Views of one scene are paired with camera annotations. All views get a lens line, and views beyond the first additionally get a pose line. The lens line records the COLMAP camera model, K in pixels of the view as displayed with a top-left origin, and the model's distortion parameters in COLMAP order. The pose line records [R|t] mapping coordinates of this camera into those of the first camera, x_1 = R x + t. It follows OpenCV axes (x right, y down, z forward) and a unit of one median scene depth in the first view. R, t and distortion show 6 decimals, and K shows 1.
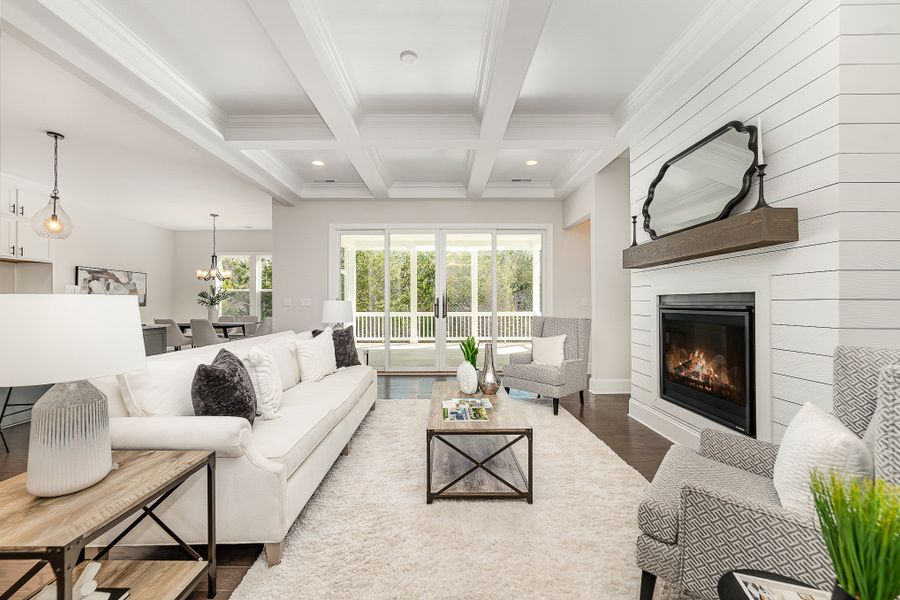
lens RADIAL K [[353.7, 0, 443.5], [0, 353.7, 301.1], [0, 0, 1]] dist [-0.000048, 0.001096]
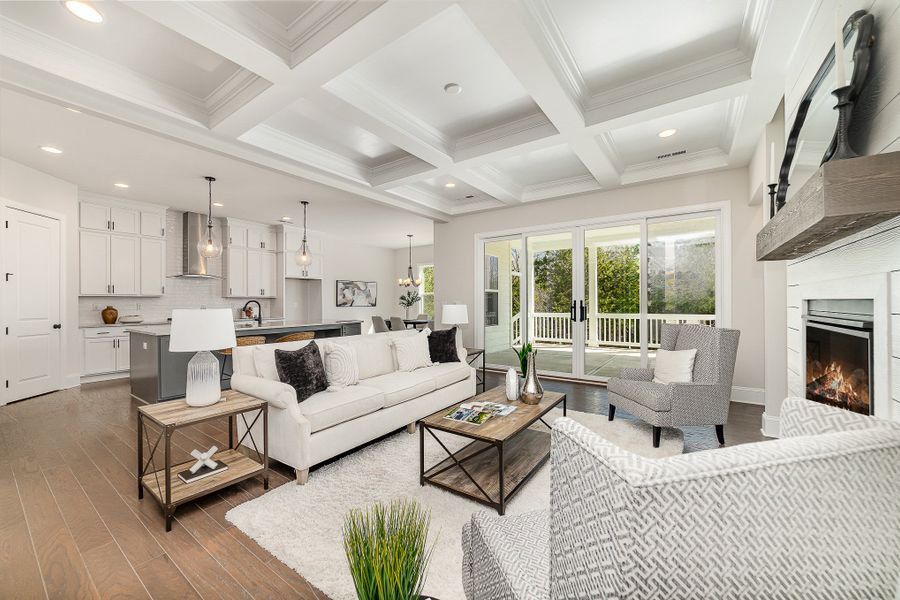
lens RADIAL K [[353.7, 0, 449.3], [0, 353.7, 302.0], [0, 0, 1]] dist [-0.000048, 0.001096]
pose [[0.812010, -0.001448, -0.583642, 0.303392], [0.006422, 0.999959, 0.006454, -0.014044], [0.583608, -0.008989, 0.811986, 0.050002]]
